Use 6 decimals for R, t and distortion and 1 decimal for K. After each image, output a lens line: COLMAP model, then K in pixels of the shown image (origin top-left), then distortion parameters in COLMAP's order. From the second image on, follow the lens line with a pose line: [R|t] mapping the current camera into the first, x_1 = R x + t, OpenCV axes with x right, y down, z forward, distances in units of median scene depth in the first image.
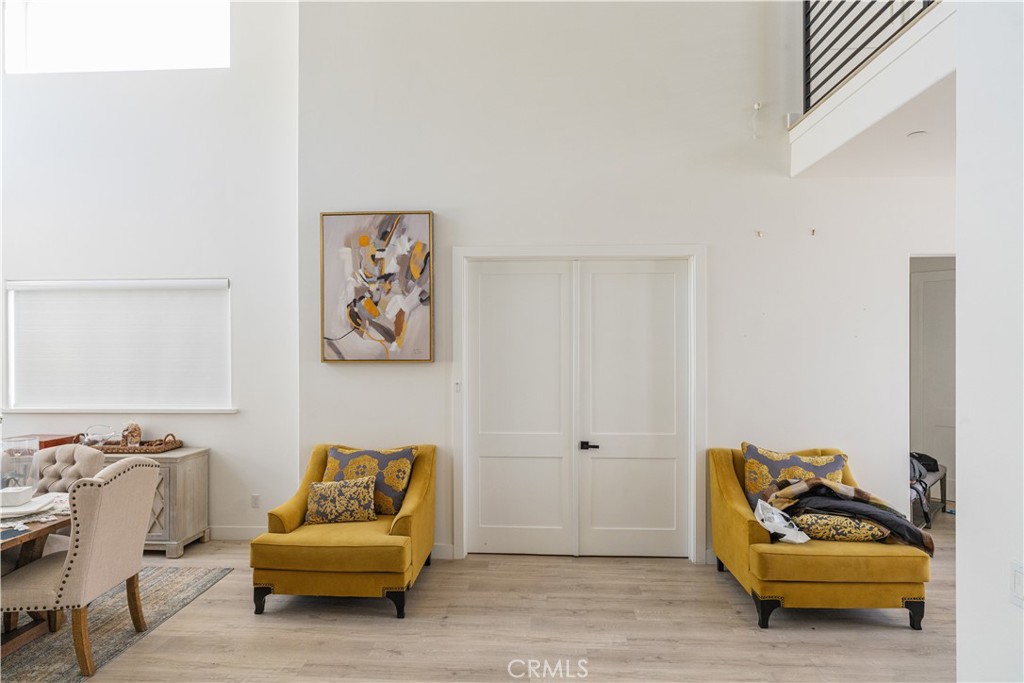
lens RADIAL K [[554.2, 0, 518.7], [0, 554.2, 346.2], [0, 0, 1]] dist [-0.007603, 0.001964]
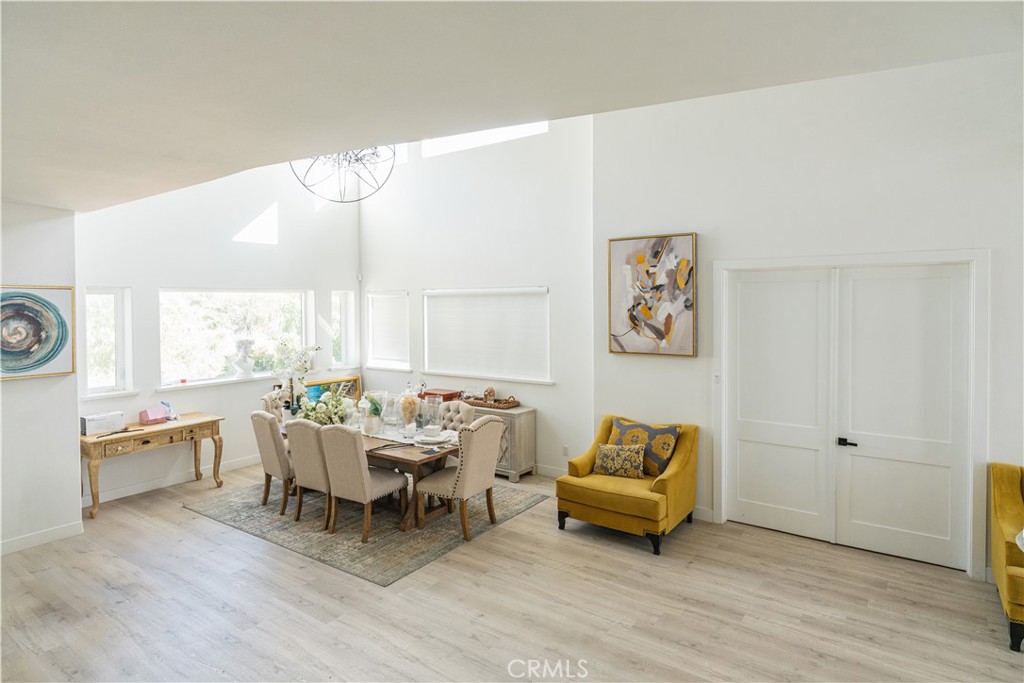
lens RADIAL K [[554.2, 0, 518.7], [0, 554.2, 346.2], [0, 0, 1]] dist [-0.007603, 0.001964]
pose [[0.846007, 0.037176, -0.531874, 0.163541], [-0.000311, 0.997600, 0.069235, -0.081092], [0.533172, -0.058408, 0.843988, -0.220472]]
